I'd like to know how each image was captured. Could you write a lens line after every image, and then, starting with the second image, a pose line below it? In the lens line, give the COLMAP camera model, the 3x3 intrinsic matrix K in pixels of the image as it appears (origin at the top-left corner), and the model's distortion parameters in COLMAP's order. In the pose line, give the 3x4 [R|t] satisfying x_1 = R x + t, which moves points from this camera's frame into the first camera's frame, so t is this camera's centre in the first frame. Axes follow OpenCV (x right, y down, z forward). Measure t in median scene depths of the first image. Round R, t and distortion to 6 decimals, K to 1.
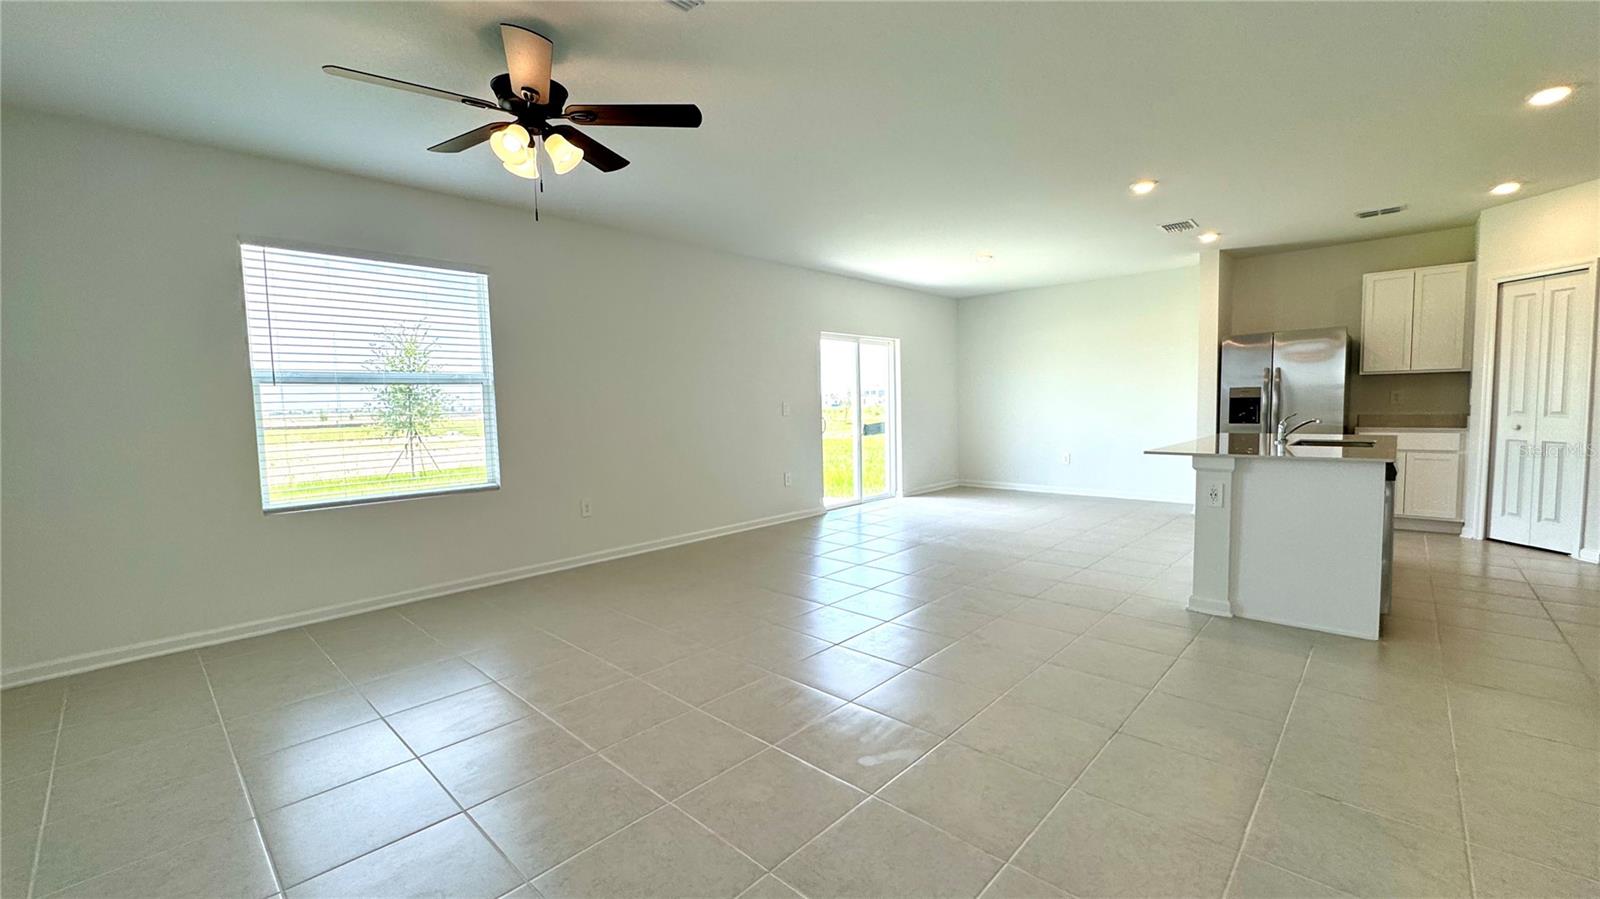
lens RADIAL K [[645.5, 0, 796.2], [0, 645.5, 453.3], [0, 0, 1]] dist [0.000135, 0.001572]
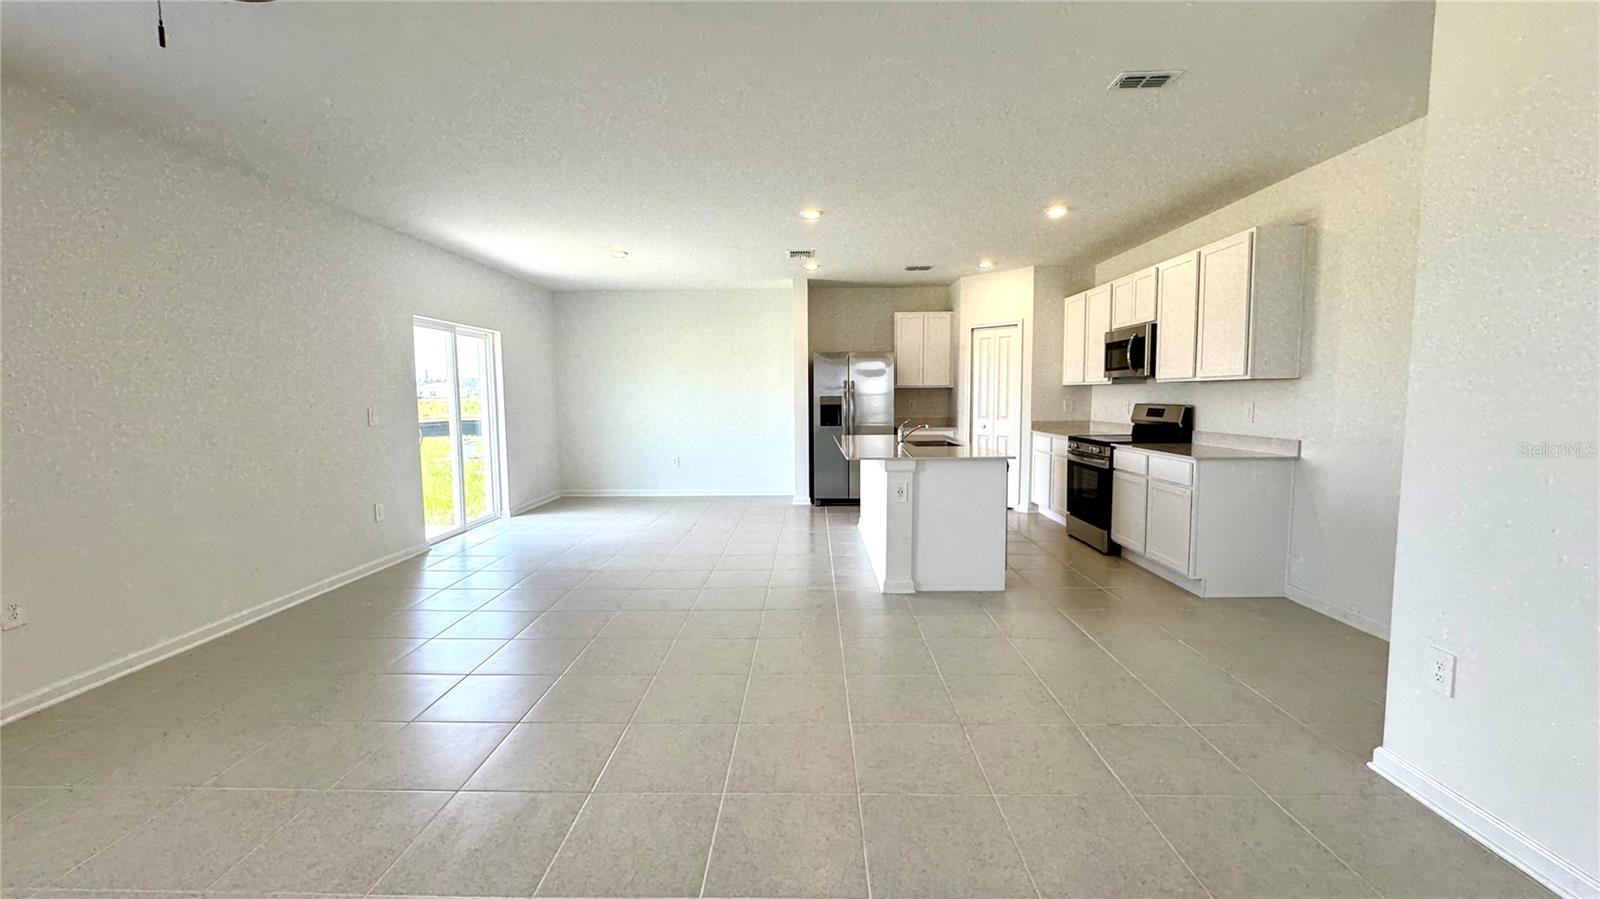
lens RADIAL K [[645.5, 0, 799.2], [0, 645.5, 456.5], [0, 0, 1]] dist [0.000135, 0.001572]
pose [[0.745072, -0.049994, 0.665107, -0.162053], [0.044576, 0.998690, 0.025133, -0.023206], [-0.665492, 0.010922, 0.746325, 0.146178]]
